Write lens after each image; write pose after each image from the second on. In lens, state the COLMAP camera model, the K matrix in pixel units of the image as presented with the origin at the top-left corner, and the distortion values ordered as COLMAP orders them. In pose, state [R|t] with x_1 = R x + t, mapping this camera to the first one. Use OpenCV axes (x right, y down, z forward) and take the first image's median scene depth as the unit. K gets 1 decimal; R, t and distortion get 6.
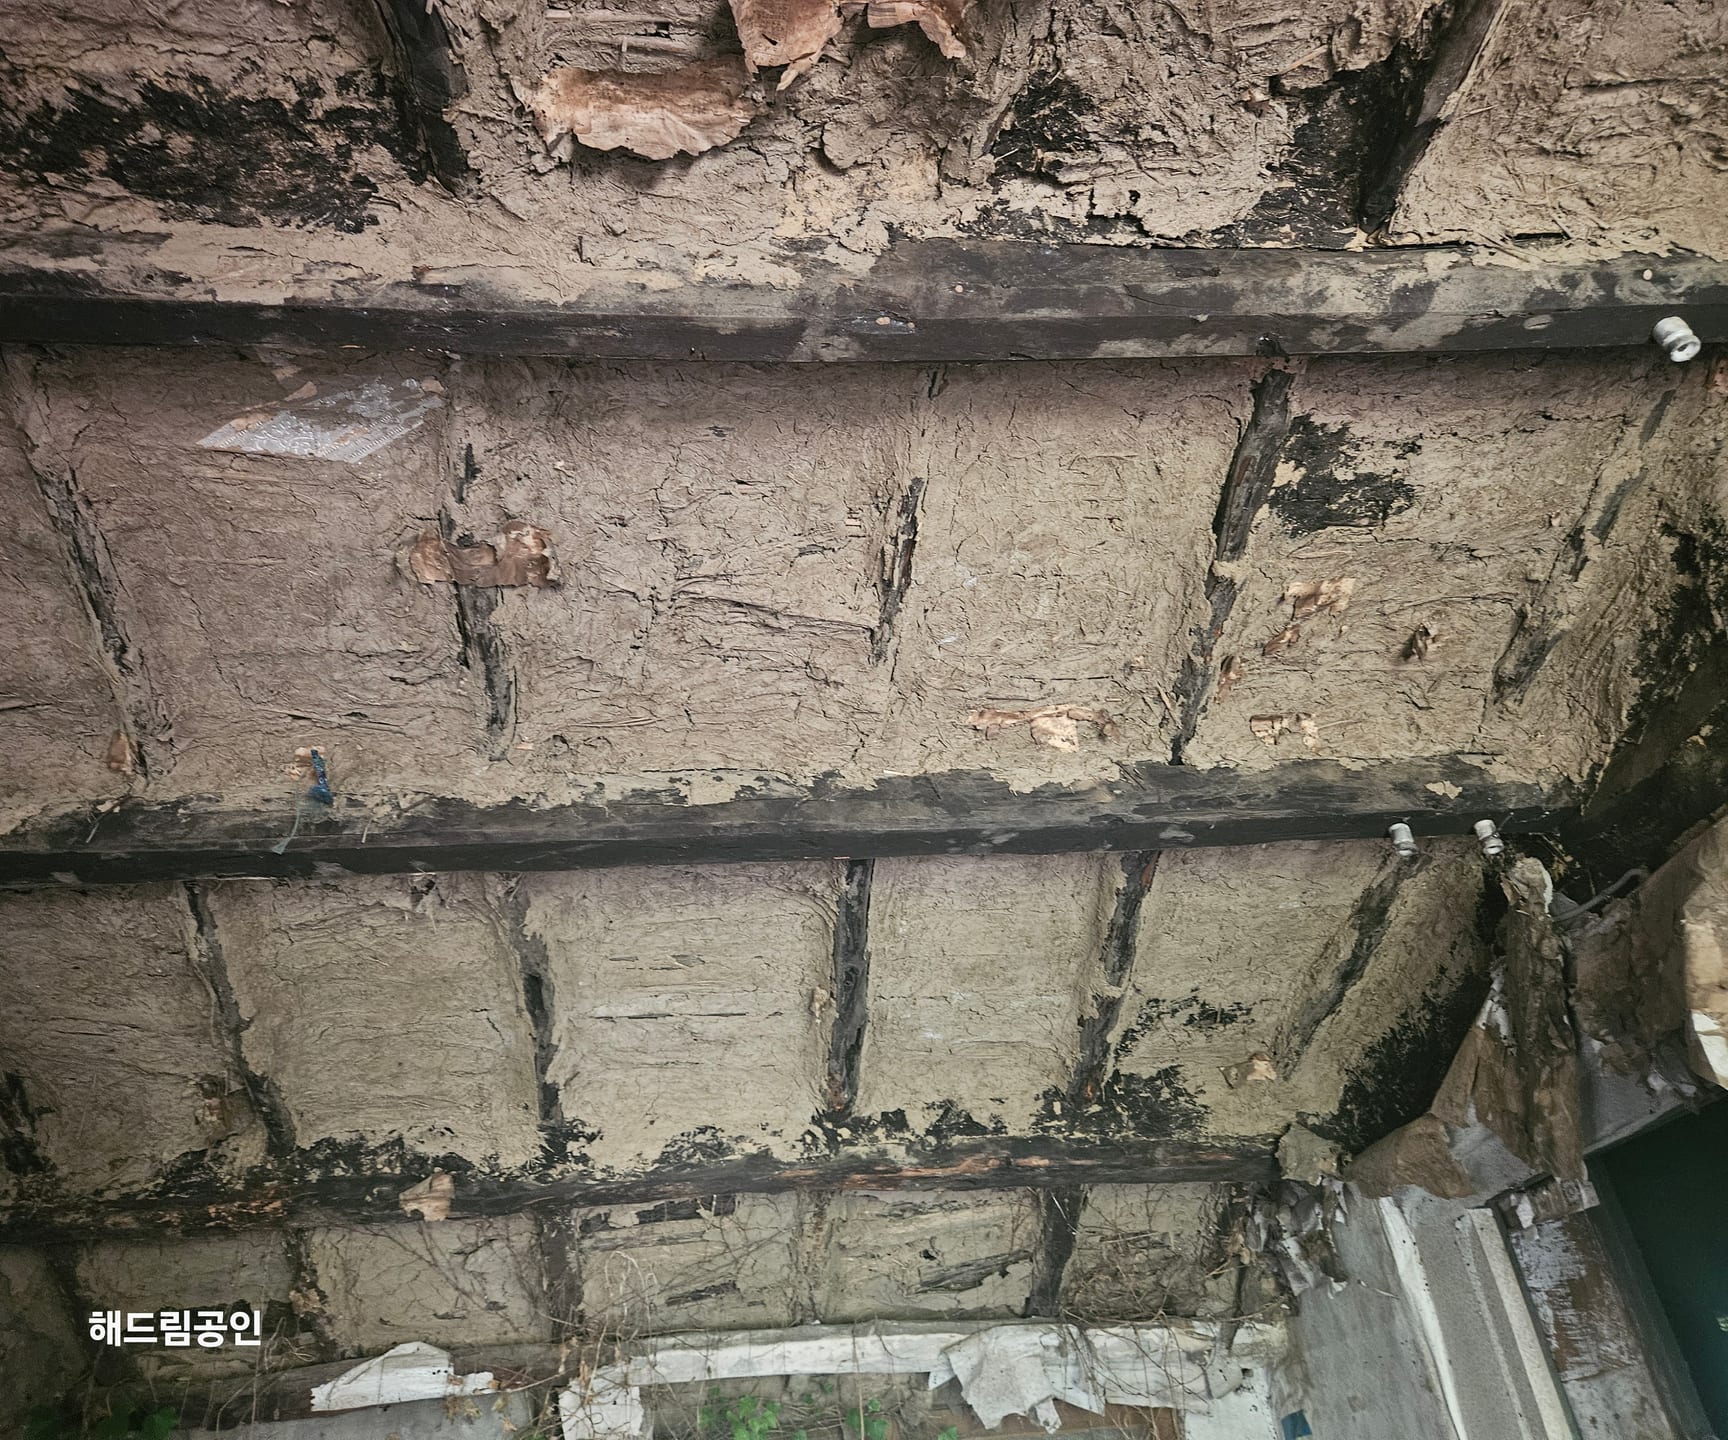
lens RADIAL K [[1289.6, 0, 852.8], [0, 1289.6, 701.4], [0, 0, 1]] dist [0.078472, -0.069045]
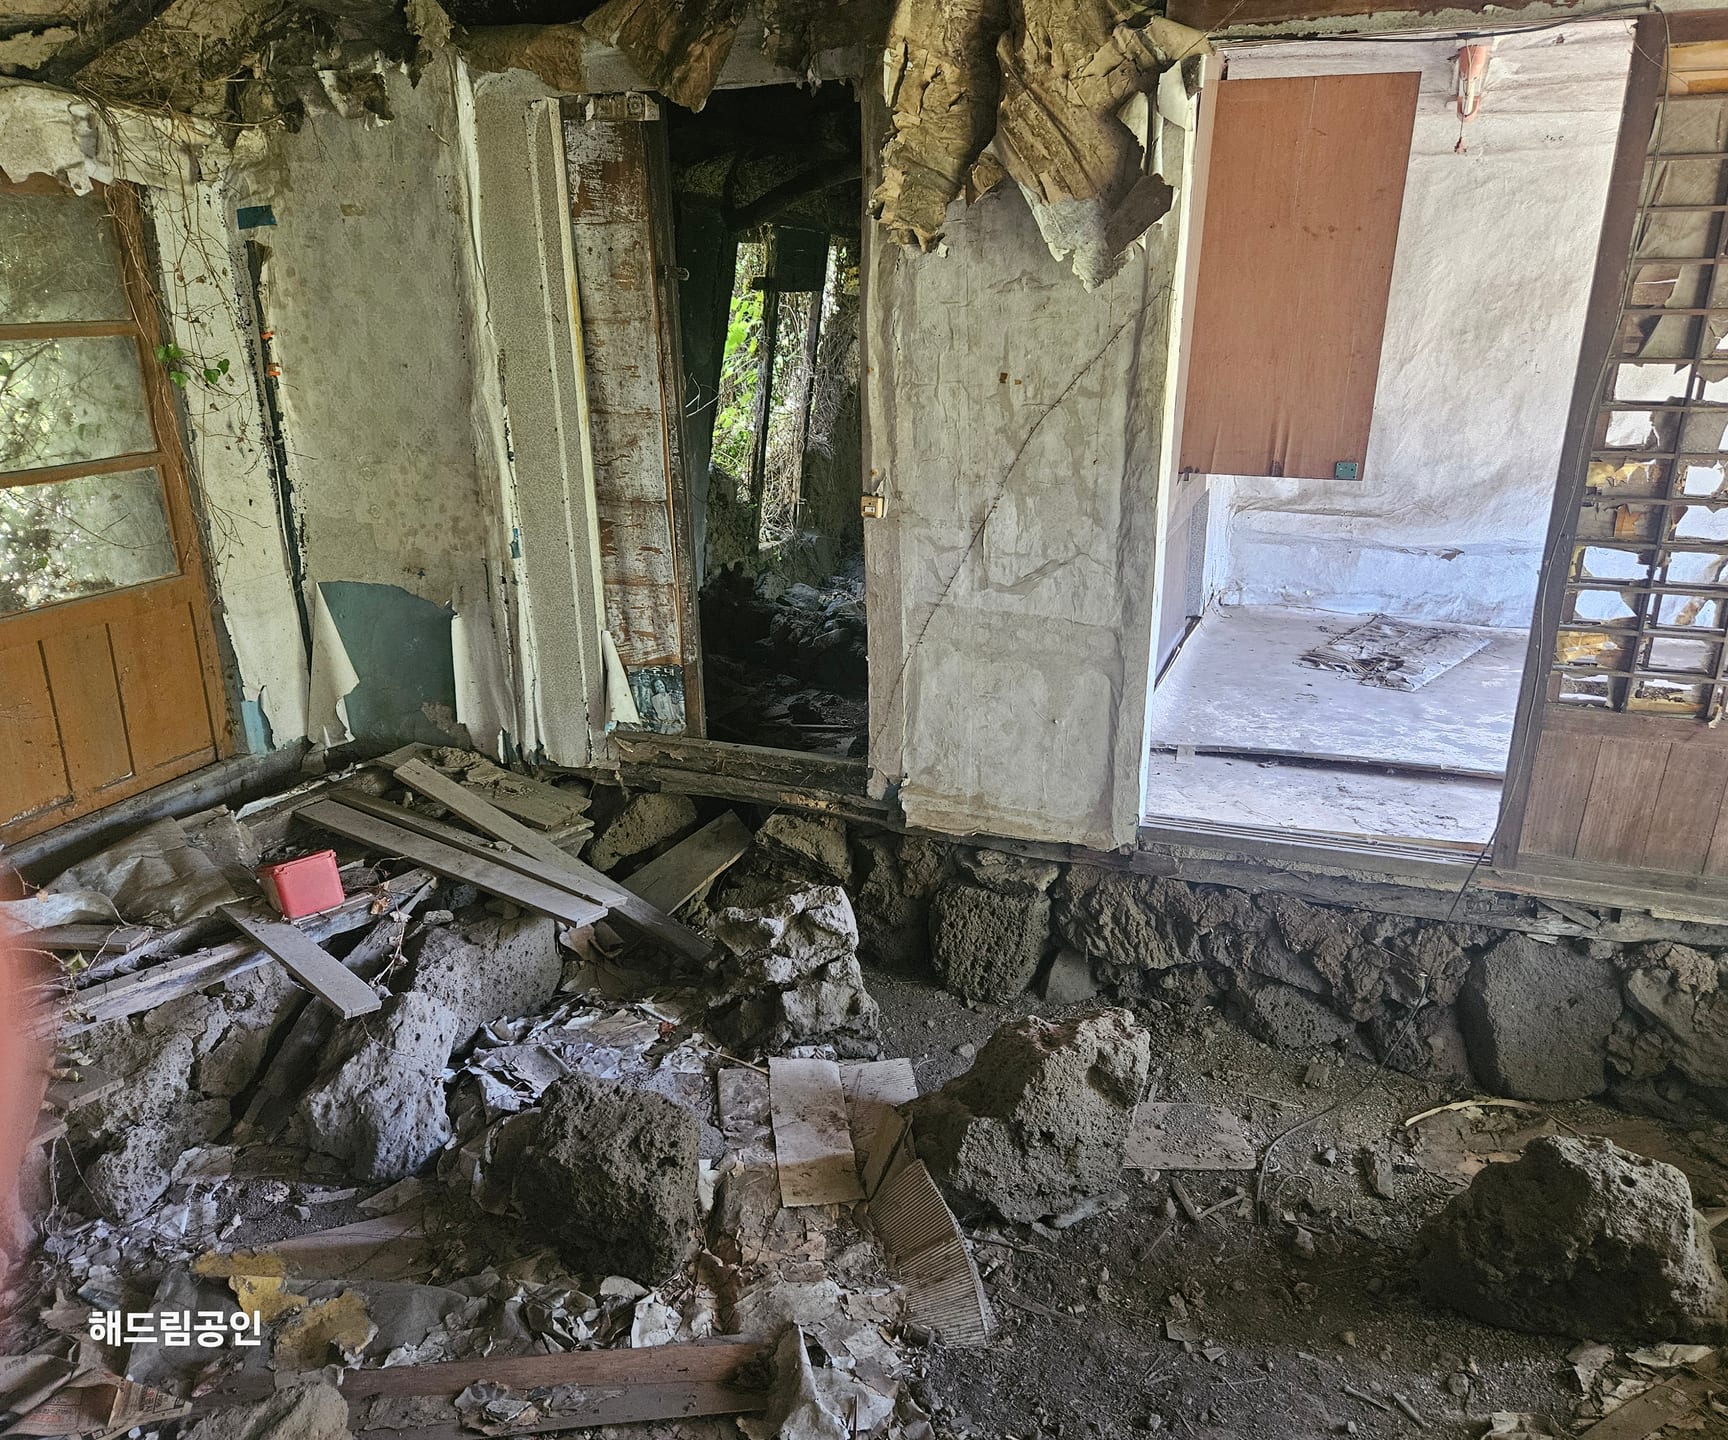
lens RADIAL K [[1293.5, 0, 870.3], [0, 1293.5, 737.8], [0, 0, 1]] dist [0.081653, -0.067621]
pose [[0.437453, -0.220993, 0.871663, -0.659985], [-0.520240, 0.728449, 0.445772, 0.083076], [-0.733474, -0.648479, 0.203693, 0.048461]]
